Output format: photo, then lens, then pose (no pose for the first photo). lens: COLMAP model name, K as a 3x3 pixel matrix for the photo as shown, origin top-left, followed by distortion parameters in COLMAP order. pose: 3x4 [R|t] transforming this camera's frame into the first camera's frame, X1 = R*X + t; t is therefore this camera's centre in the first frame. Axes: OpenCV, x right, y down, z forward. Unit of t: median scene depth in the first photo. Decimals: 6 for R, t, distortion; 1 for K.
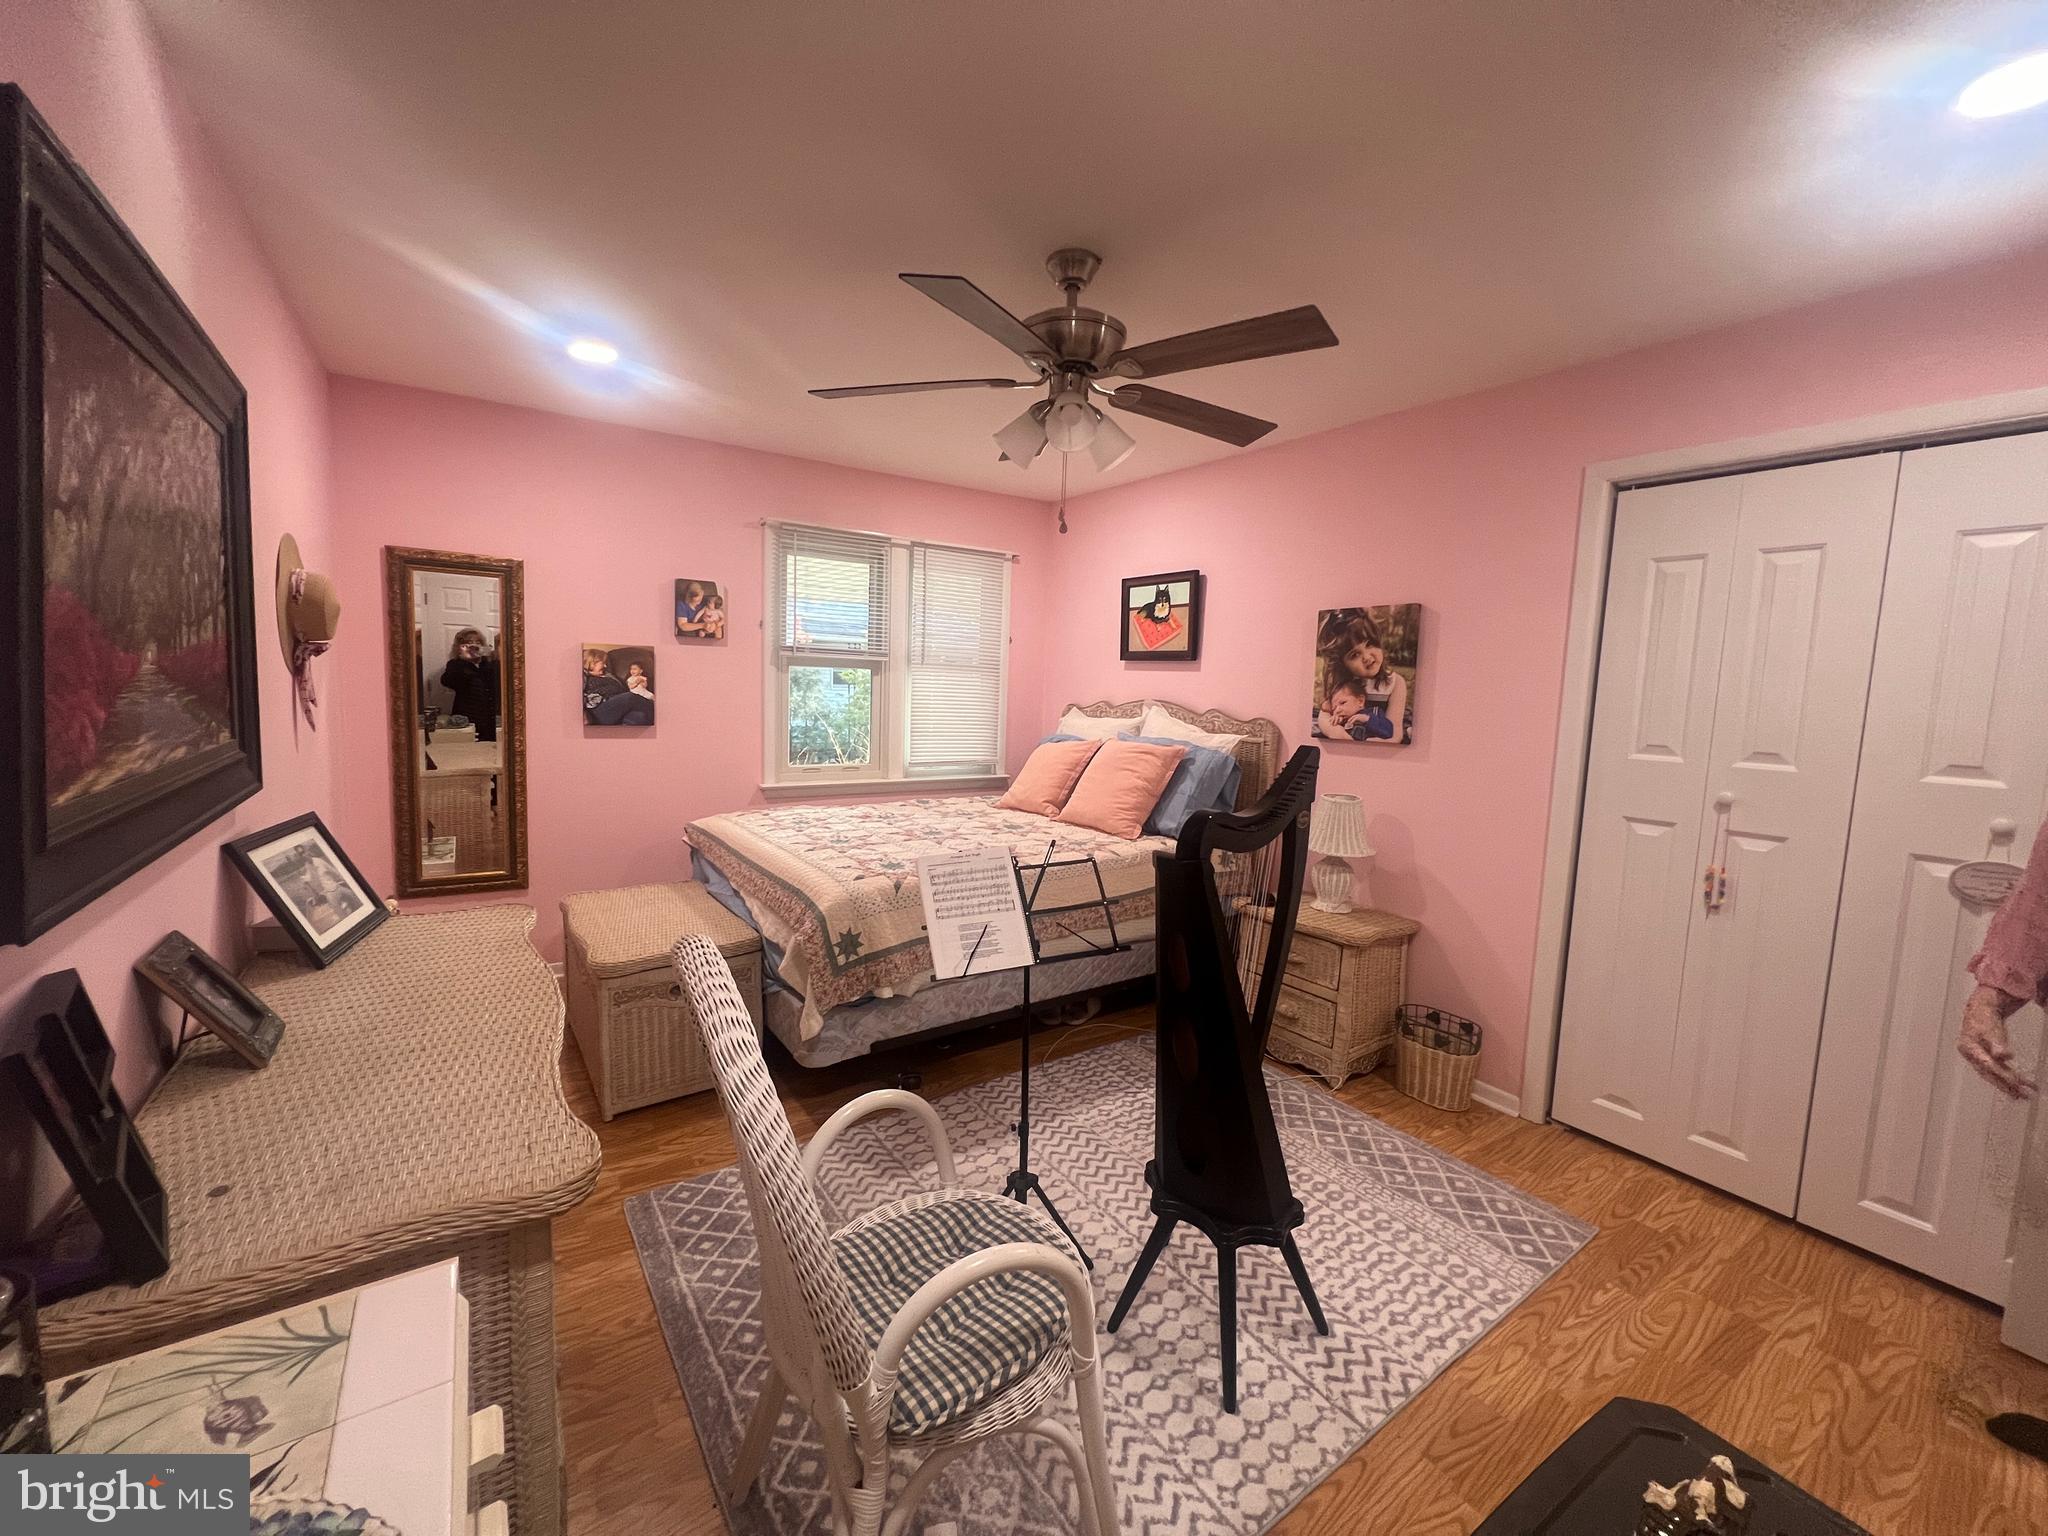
lens RADIAL K [[817.6, 0, 1021.3], [0, 817.6, 763.8], [0, 0, 1]] dist [-0.001982, 0.000376]
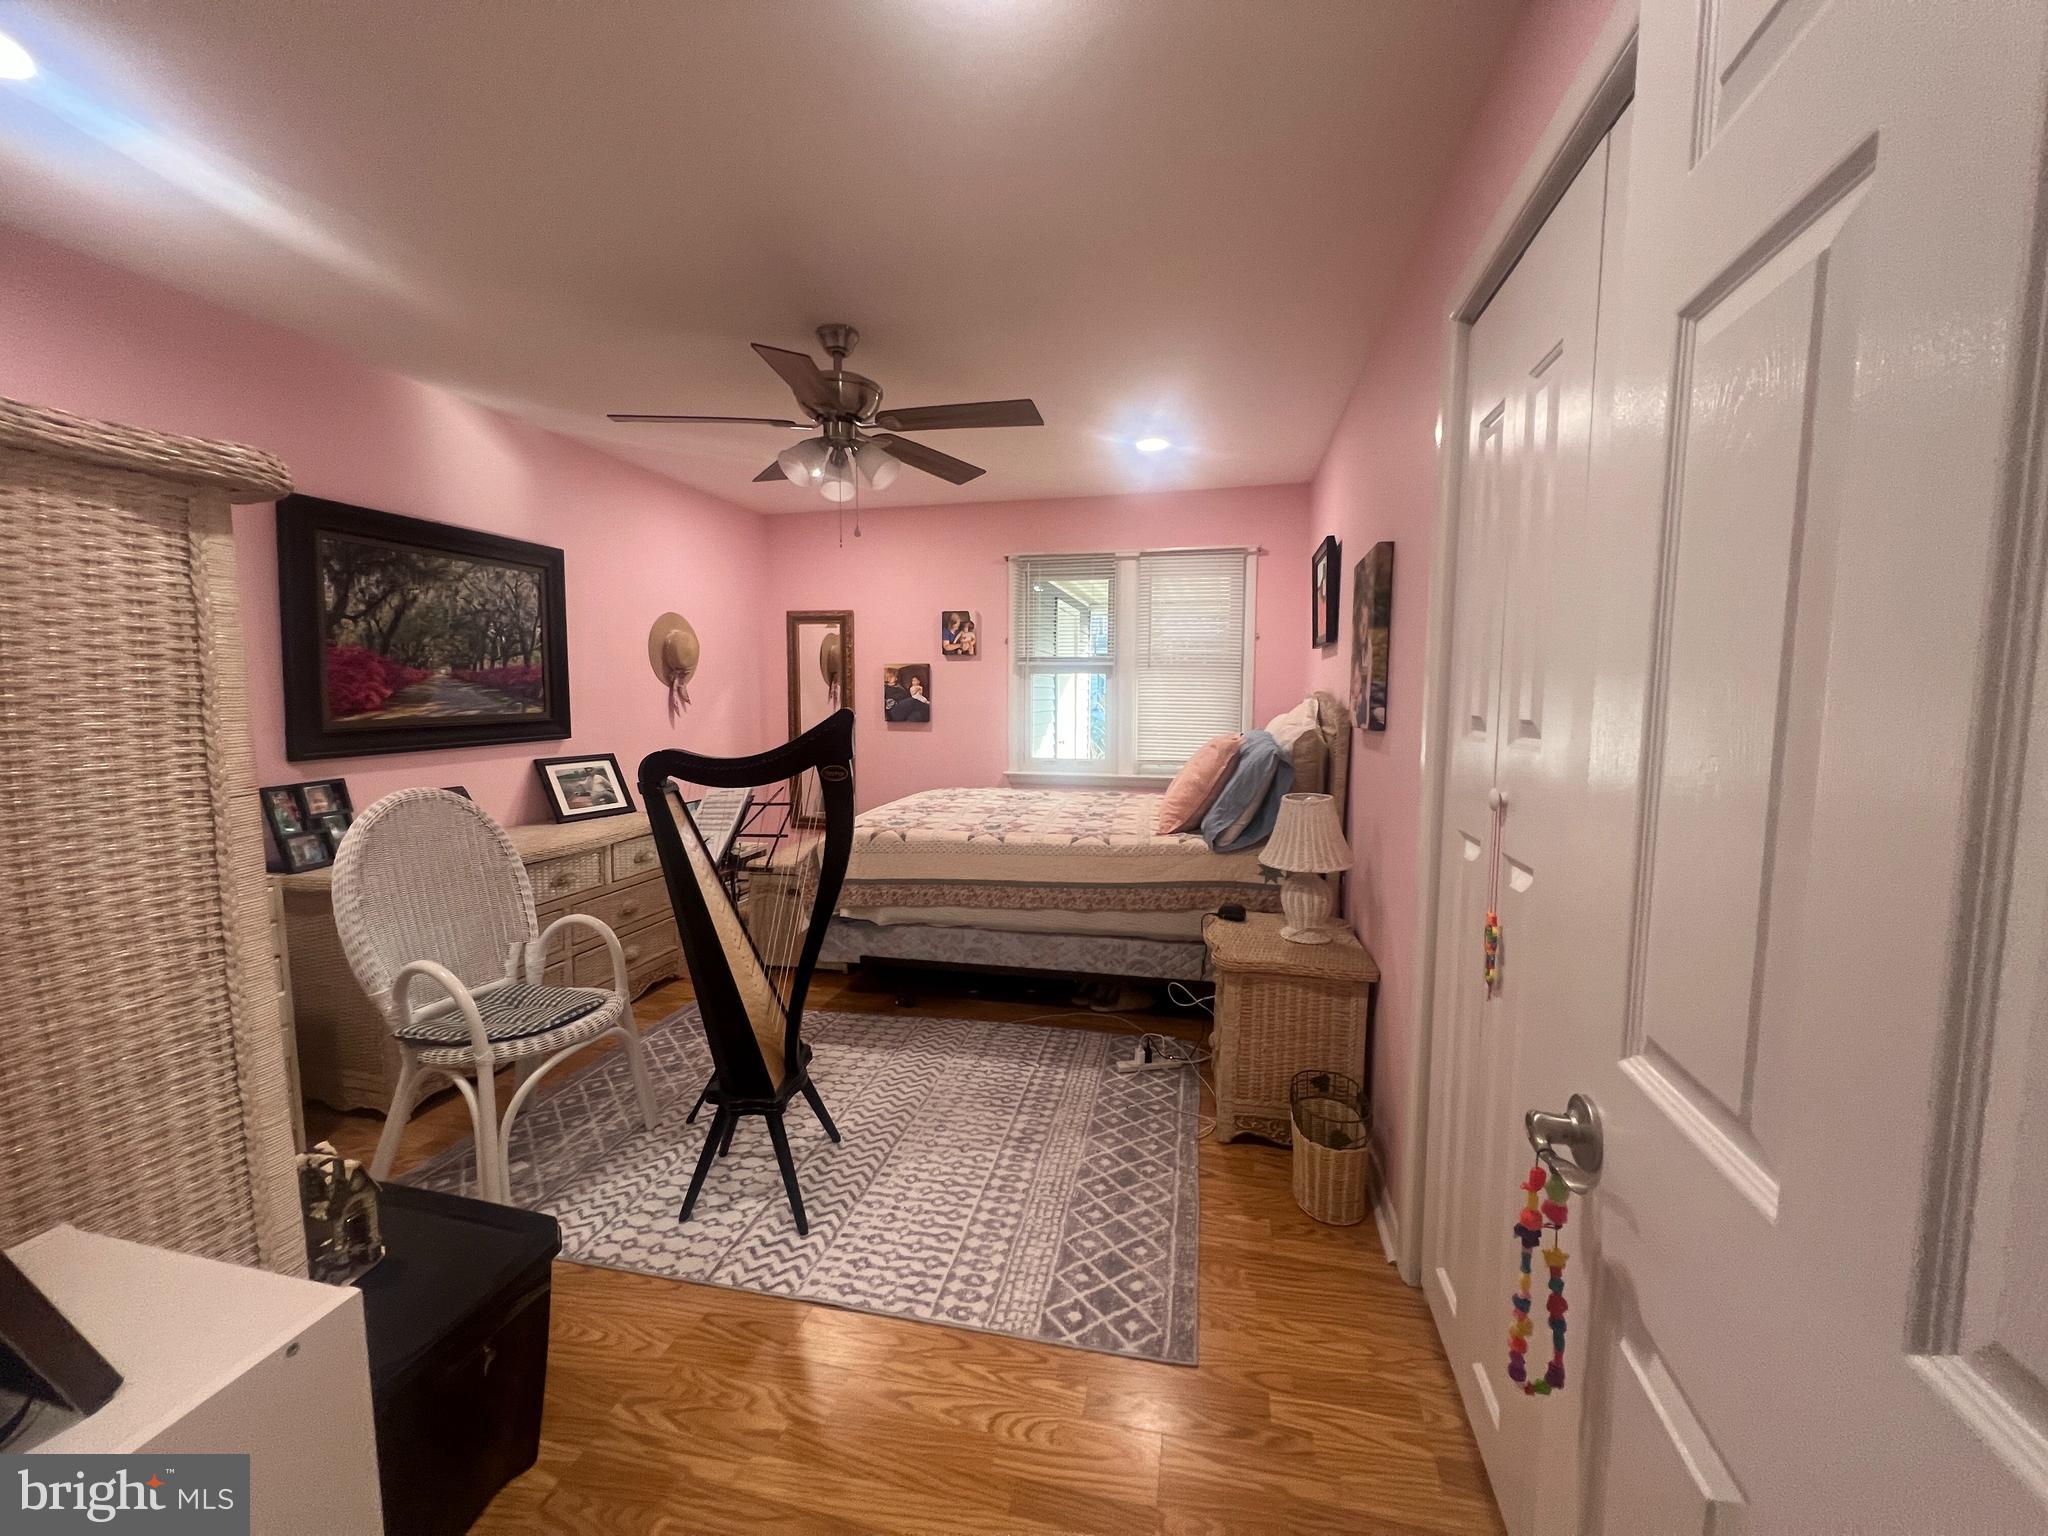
lens RADIAL K [[817.6, 0, 1021.3], [0, 817.6, 763.8], [0, 0, 1]] dist [-0.001982, 0.000376]
pose [[0.674339, 0.030262, -0.737801, 0.711704], [-0.054113, 0.998499, -0.008504, 0.026983], [0.736436, 0.045659, 0.674964, 0.227788]]
